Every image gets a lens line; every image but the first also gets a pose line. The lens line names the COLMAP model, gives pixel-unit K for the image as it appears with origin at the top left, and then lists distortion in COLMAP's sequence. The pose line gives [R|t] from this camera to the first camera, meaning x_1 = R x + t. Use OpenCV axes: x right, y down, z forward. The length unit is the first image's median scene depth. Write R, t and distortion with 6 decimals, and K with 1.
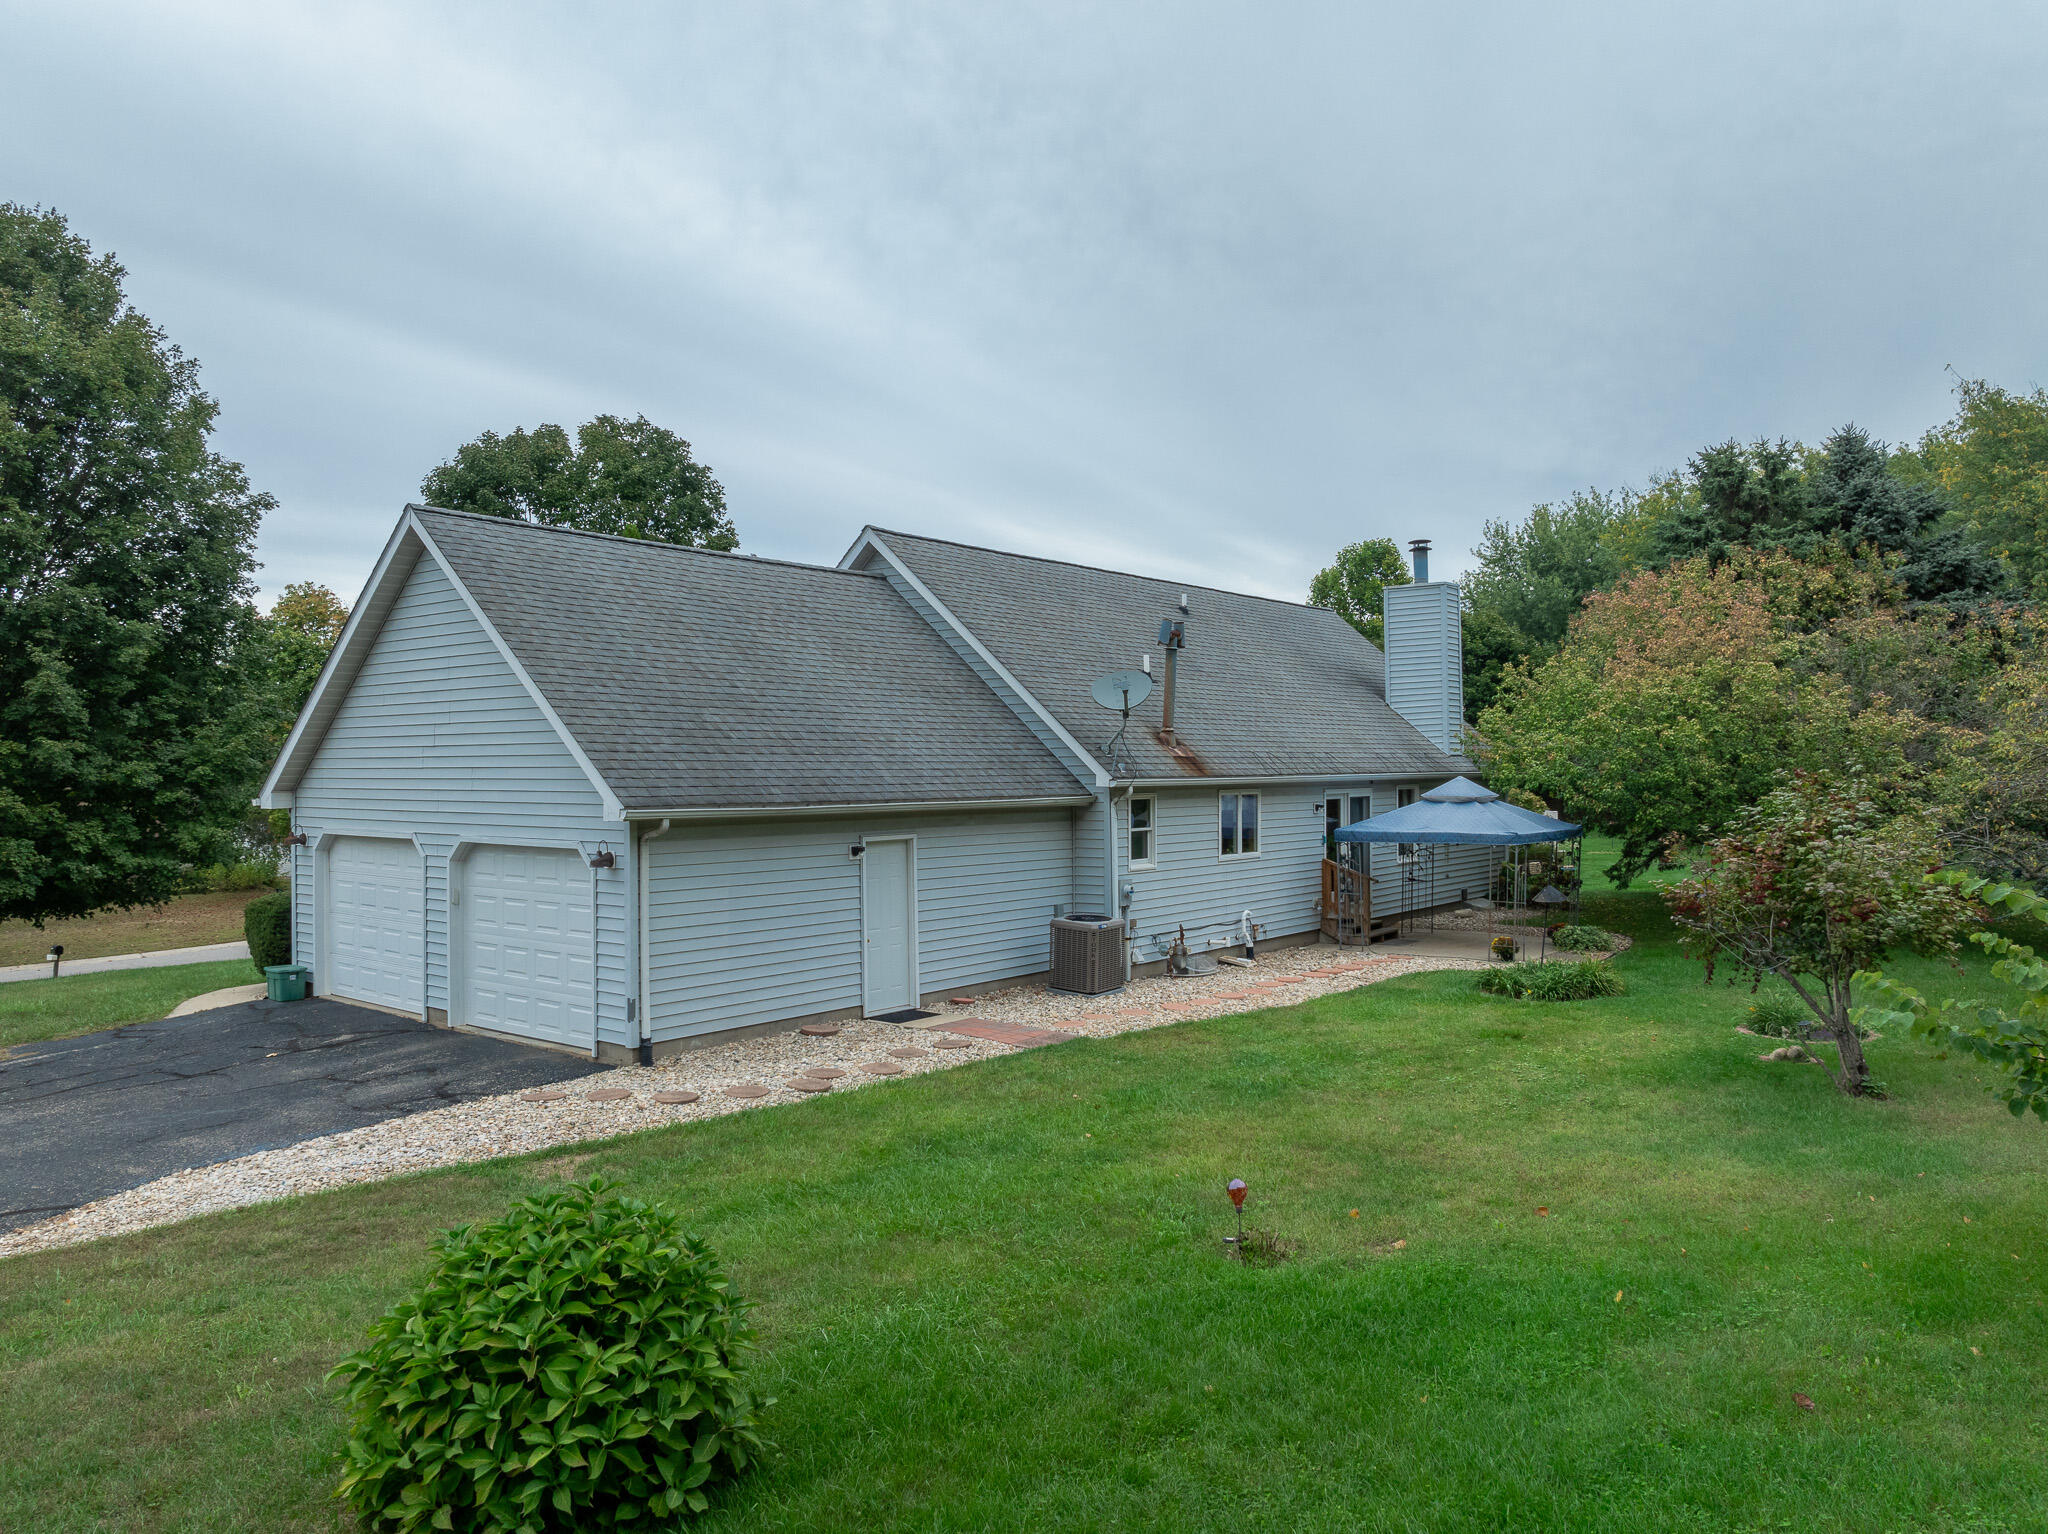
lens RADIAL K [[1409.8, 0, 1021.3], [0, 1409.8, 754.8], [0, 0, 1]] dist [-0.008806, 0.003616]
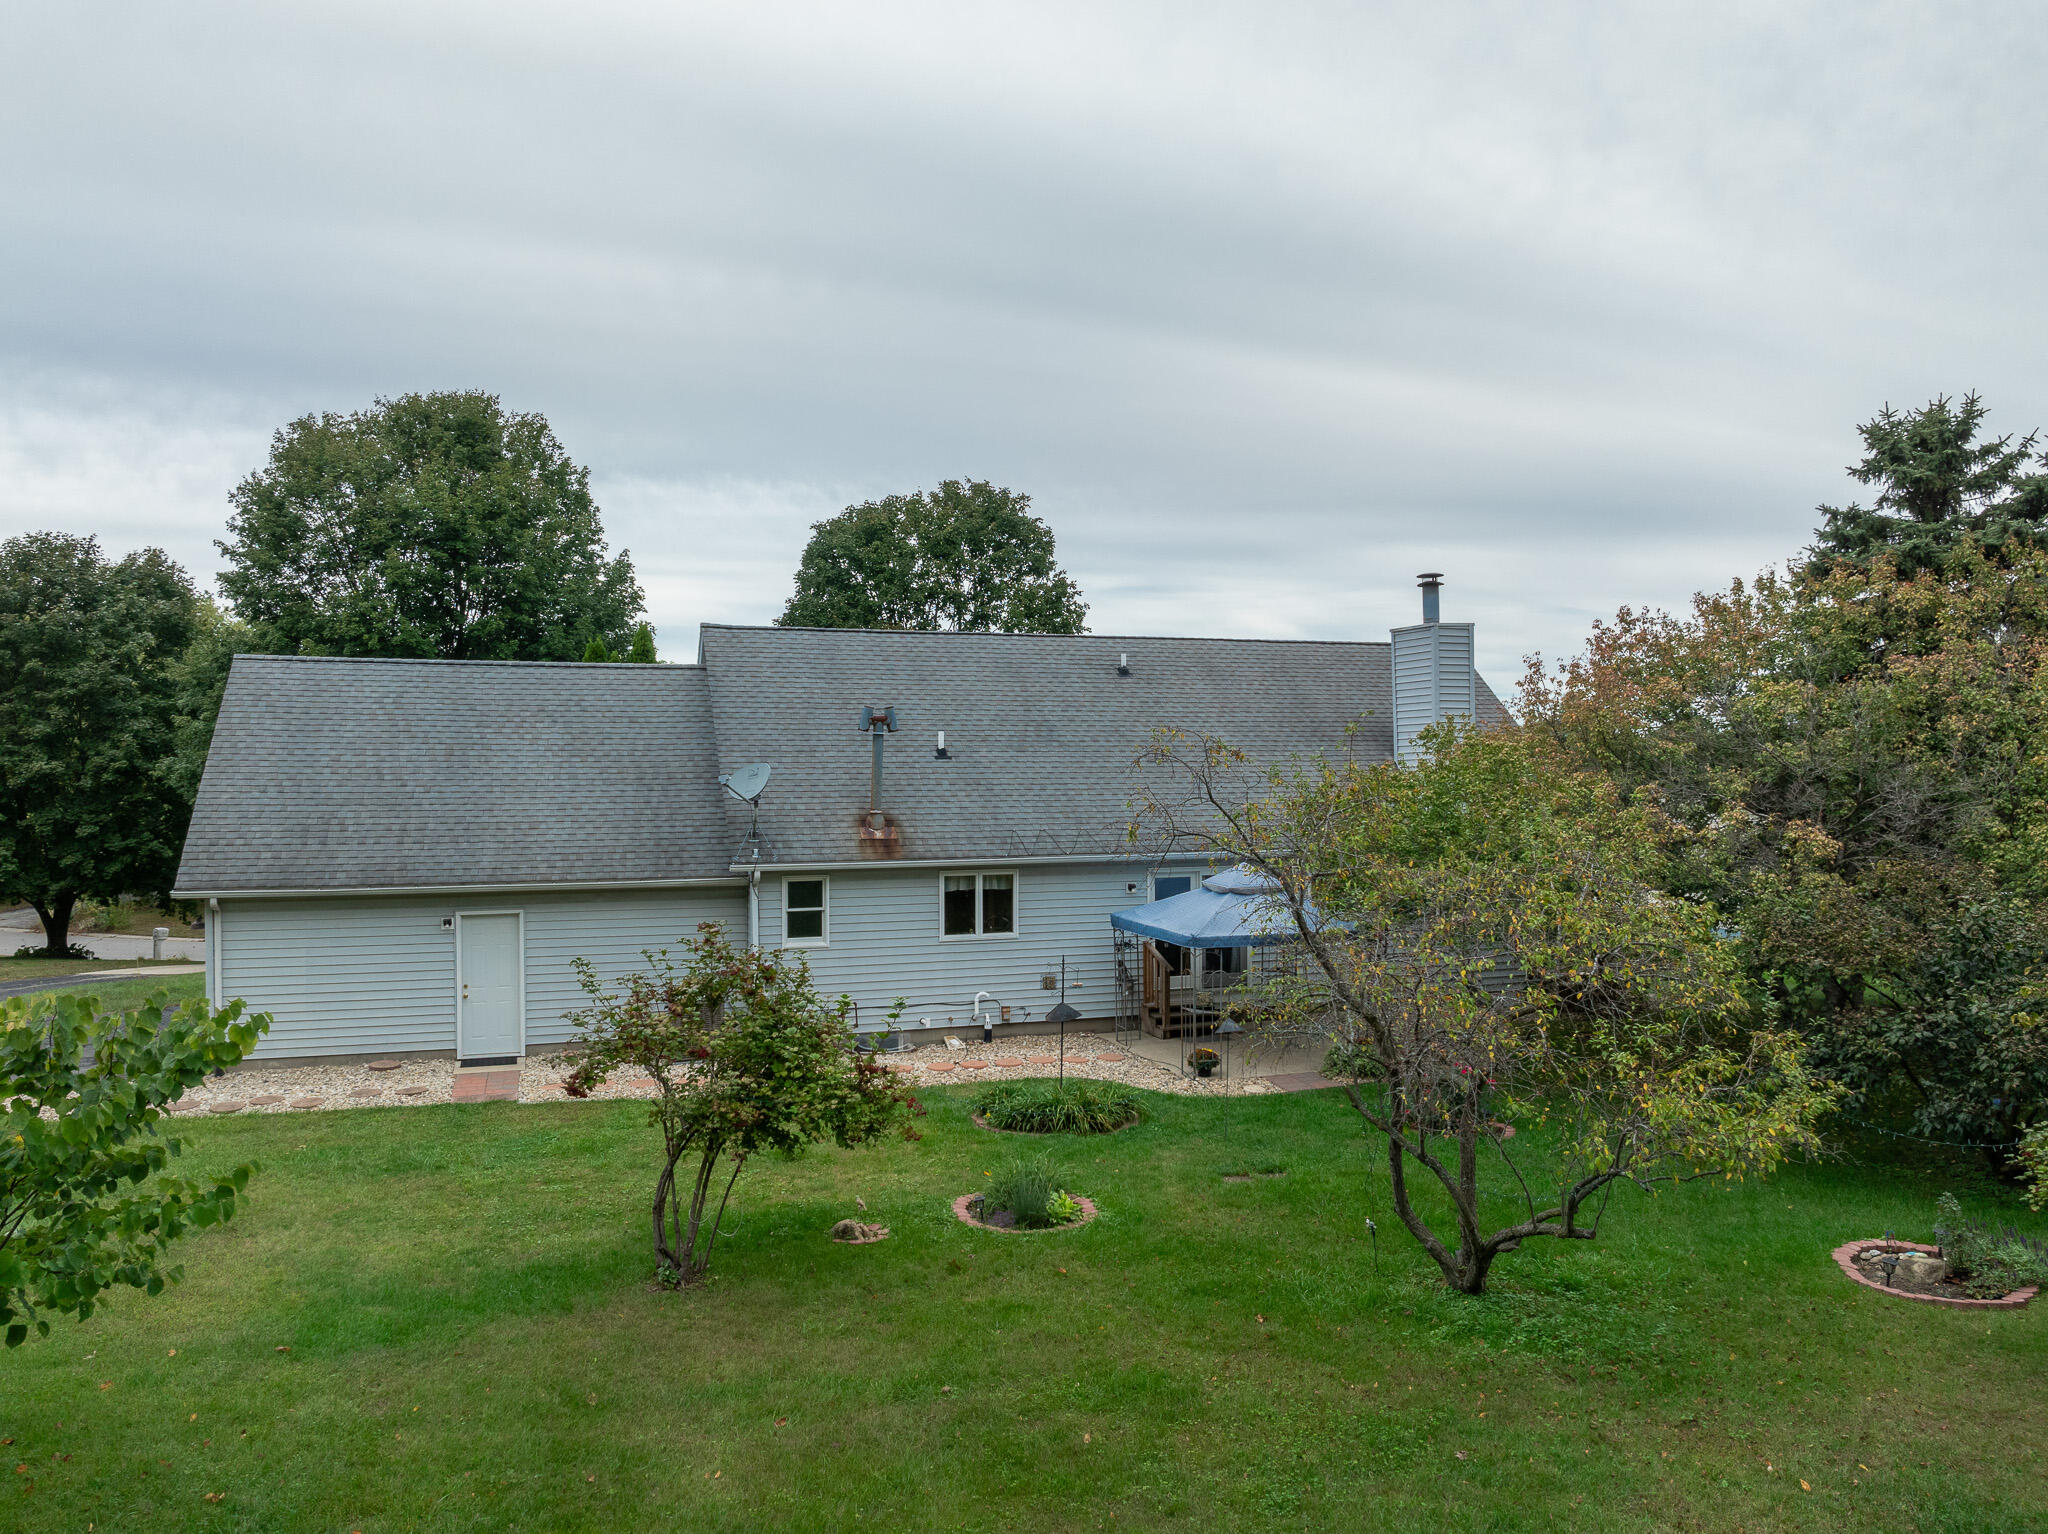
lens RADIAL K [[1409.8, 0, 1021.3], [0, 1409.8, 754.8], [0, 0, 1]] dist [-0.008806, 0.003616]
pose [[0.831248, 0.000608, -0.555901, 0.770208], [0.003644, 0.999972, 0.006543, -0.066251], [0.555889, -0.007465, 0.831223, 0.201568]]
